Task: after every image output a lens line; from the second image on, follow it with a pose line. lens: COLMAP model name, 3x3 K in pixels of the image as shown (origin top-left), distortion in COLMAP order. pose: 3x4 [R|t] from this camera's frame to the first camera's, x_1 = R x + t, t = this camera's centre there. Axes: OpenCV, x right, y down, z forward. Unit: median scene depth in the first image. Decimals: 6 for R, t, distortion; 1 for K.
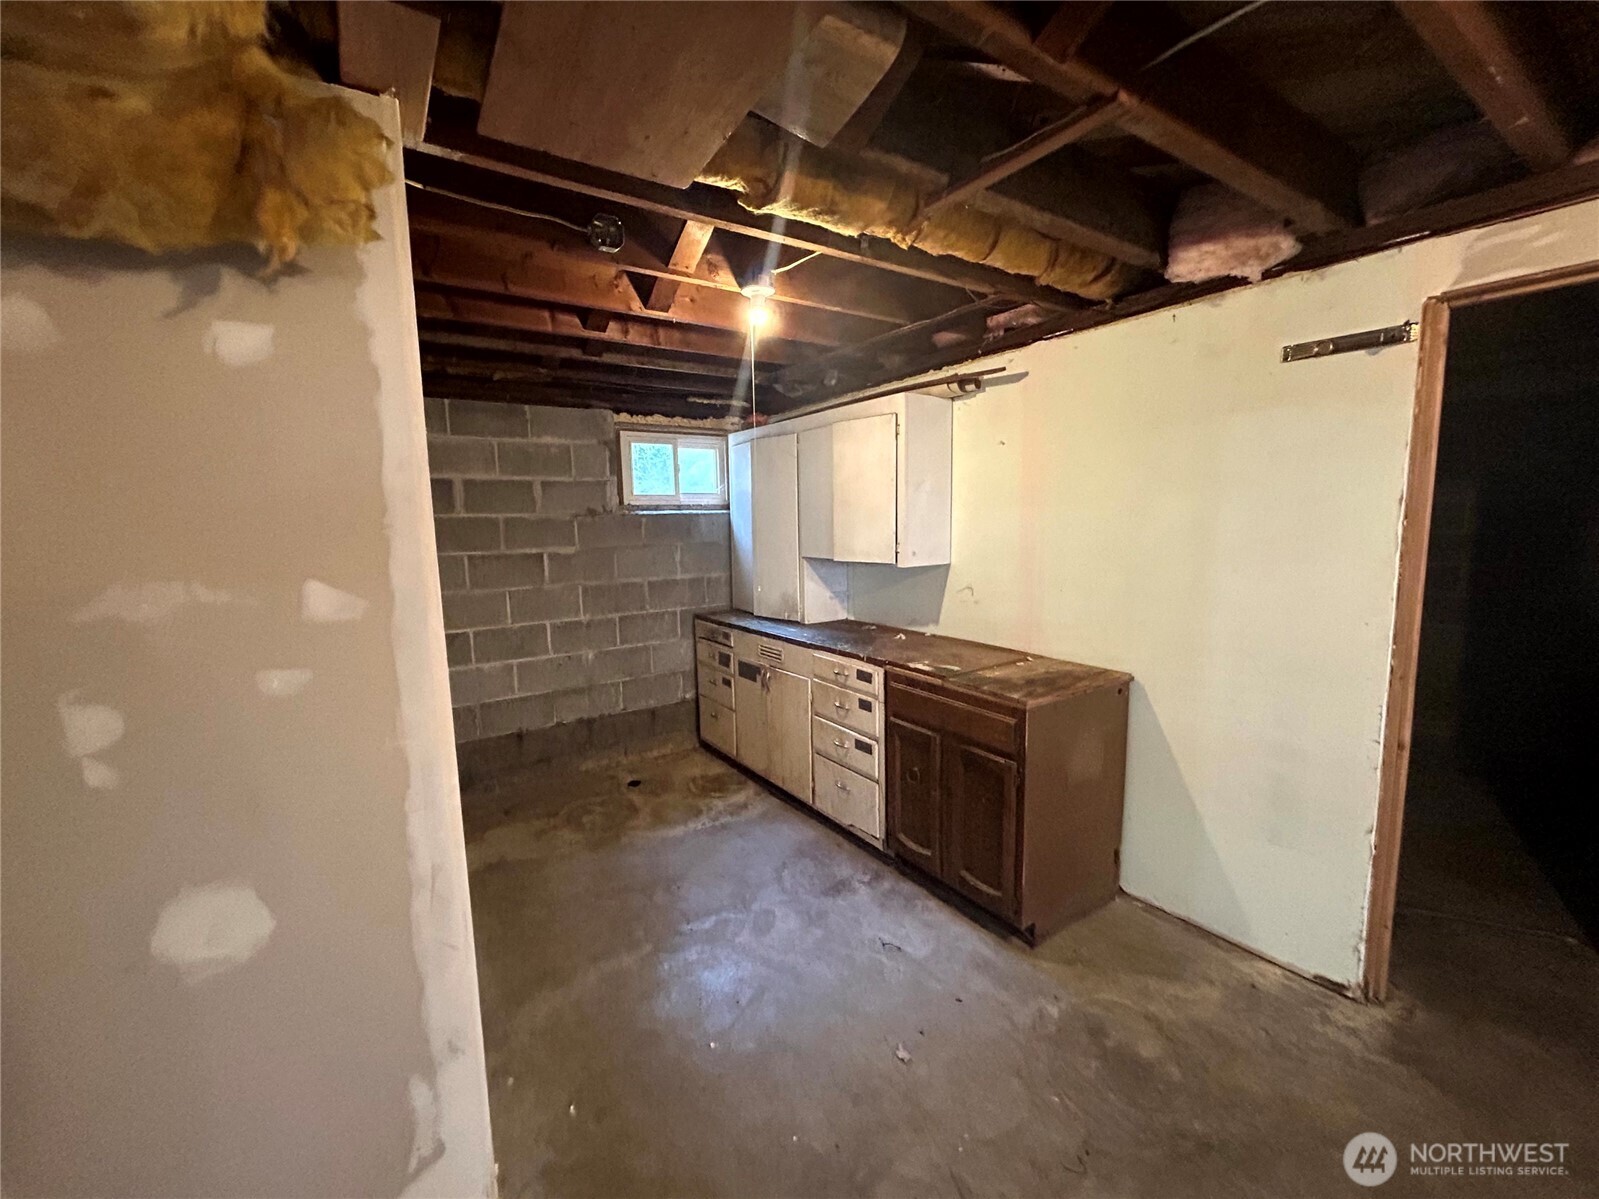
lens RADIAL K [[651.6, 0, 797.3], [0, 651.6, 595.2], [0, 0, 1]] dist [0.008927, 0.000072]
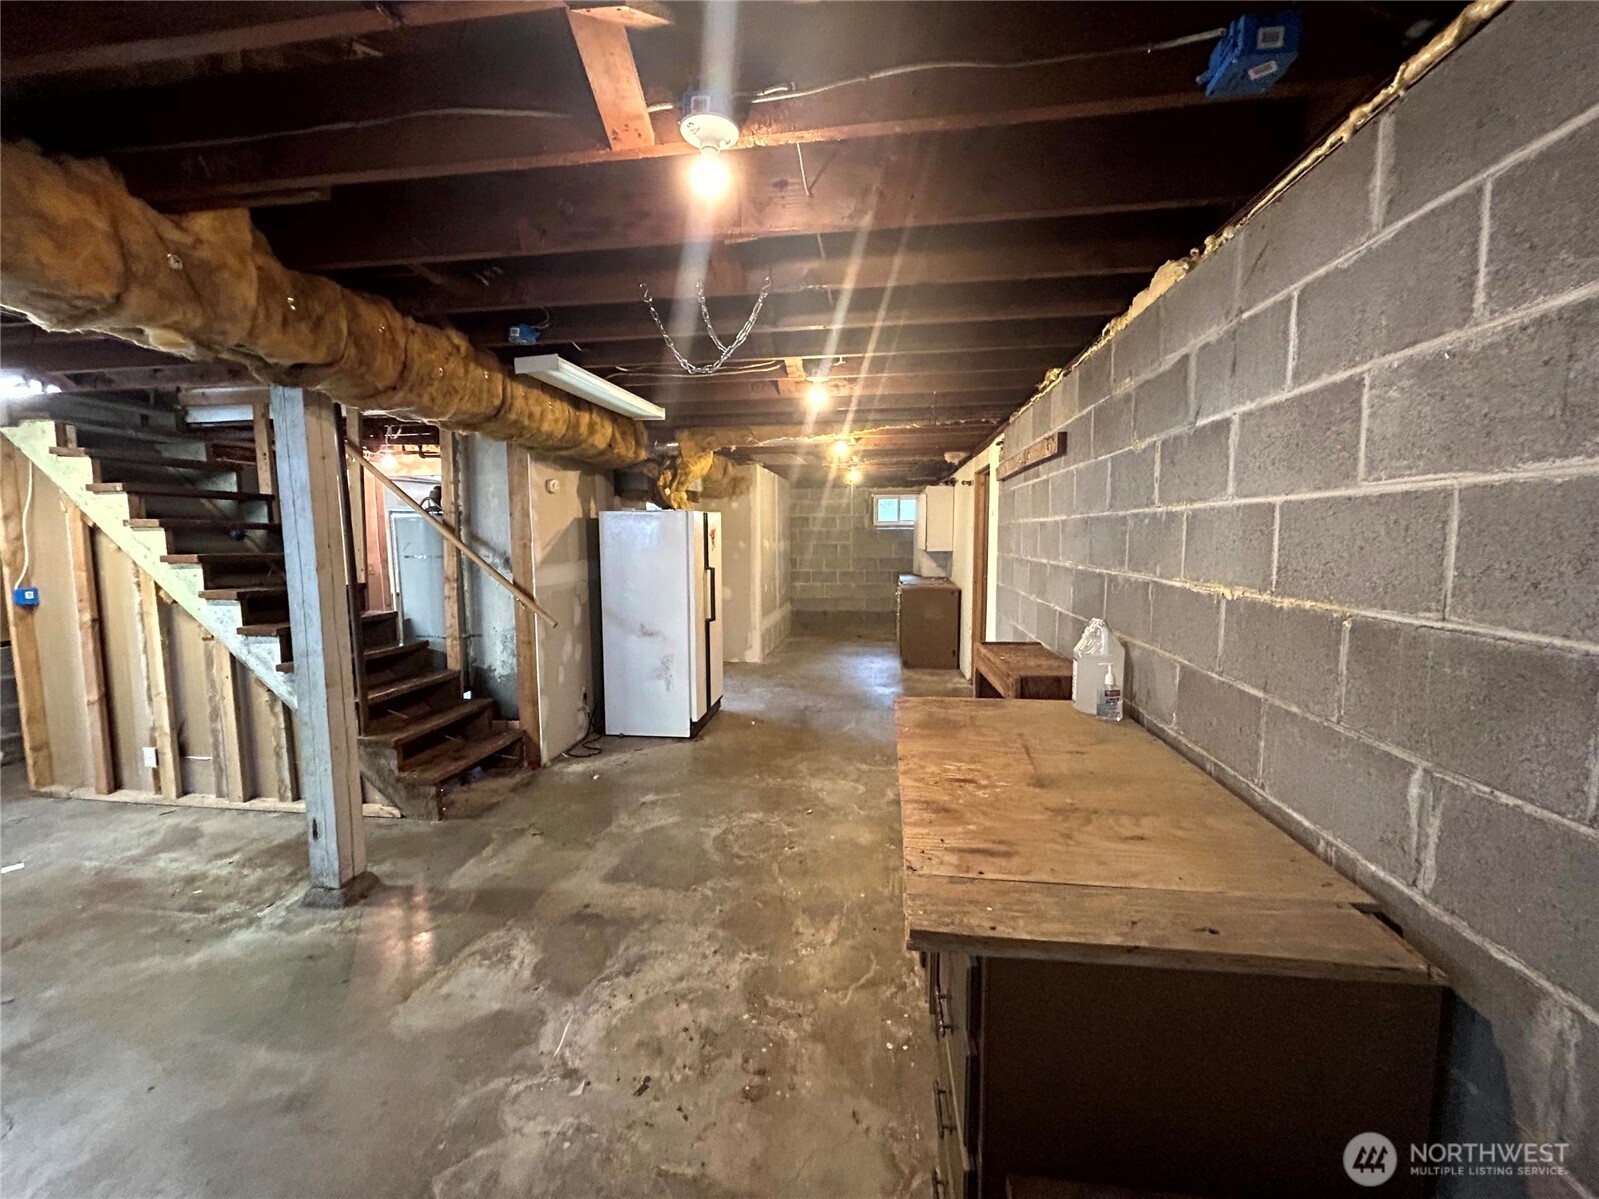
lens RADIAL K [[651.6, 0, 791.5], [0, 651.6, 597.1], [0, 0, 1]] dist [0.008927, 0.000072]
pose [[0.742045, 0.083997, -0.665067, 1.217327], [-0.090752, 0.995572, 0.024483, 0.100741], [0.664179, 0.042189, 0.746383, -1.055420]]
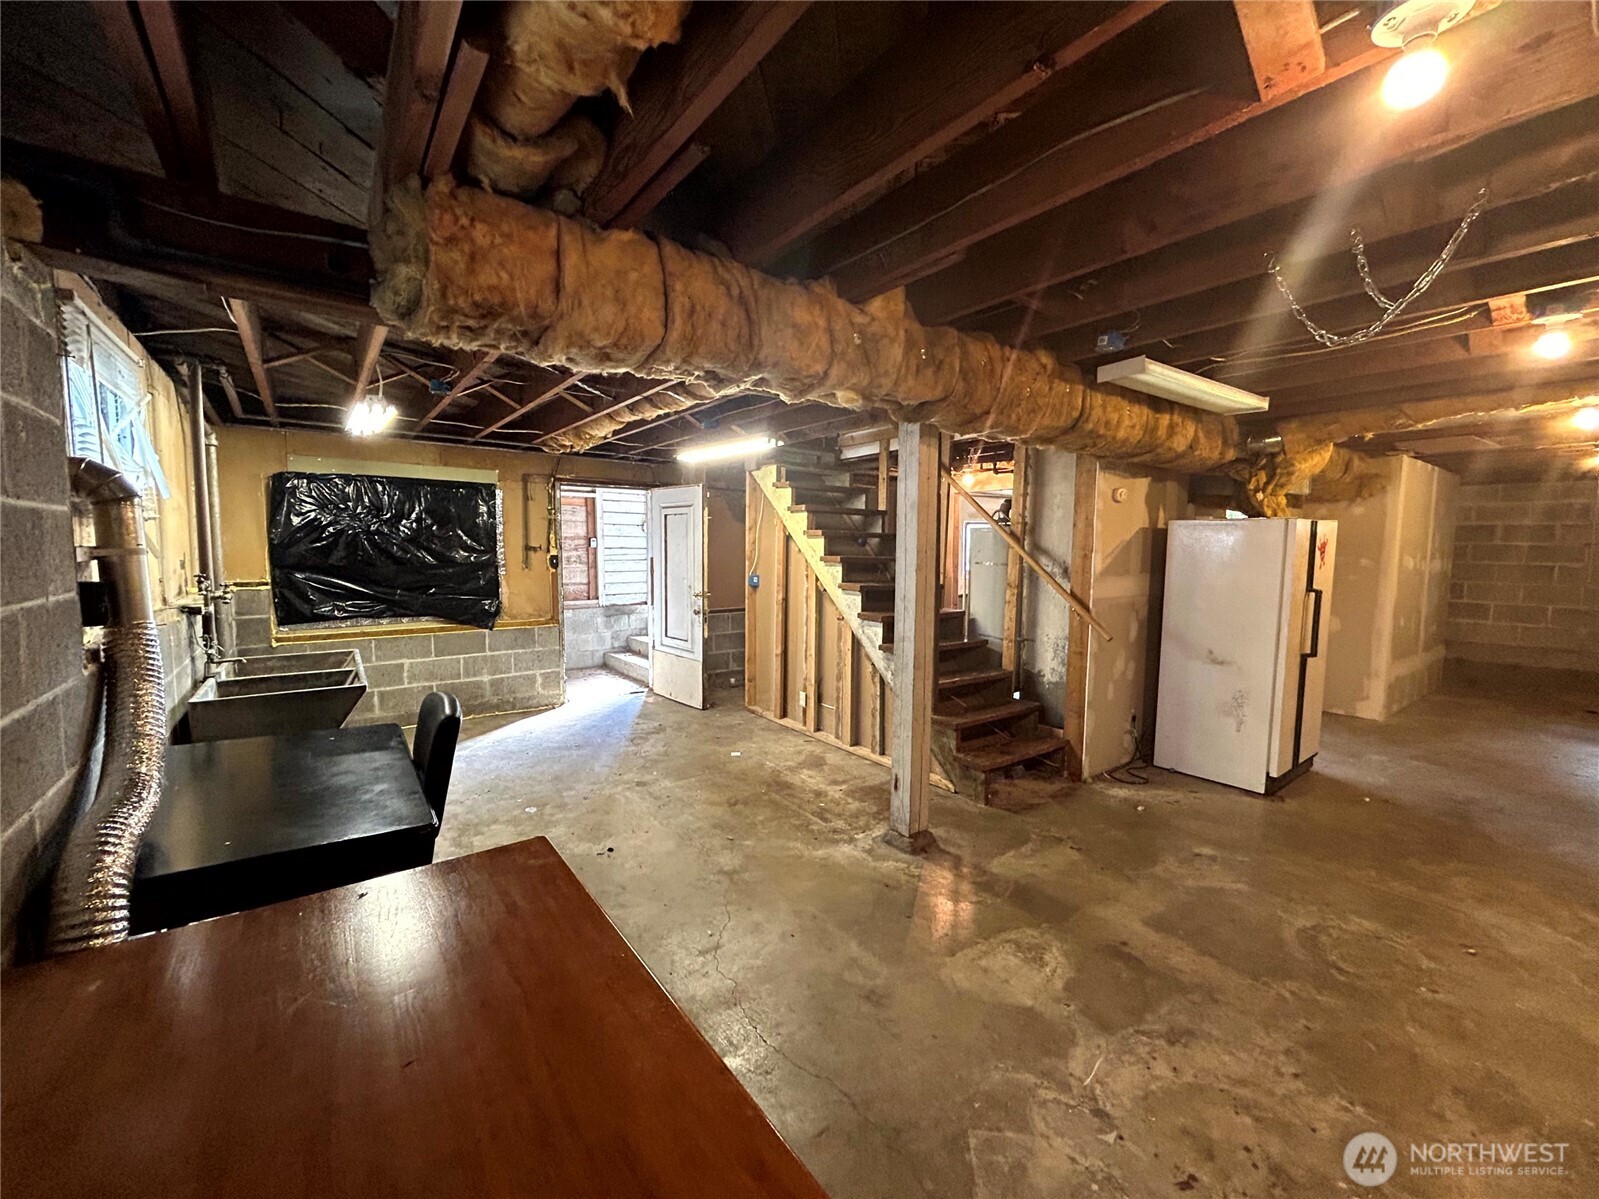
lens RADIAL K [[651.6, 0, 808.8], [0, 651.6, 596.8], [0, 0, 1]] dist [0.008927, 0.000072]
pose [[0.064791, 0.106148, -0.992237, 1.208326], [-0.130529, 0.986685, 0.097031, 0.103346], [0.989325, 0.123229, 0.077784, -1.067997]]
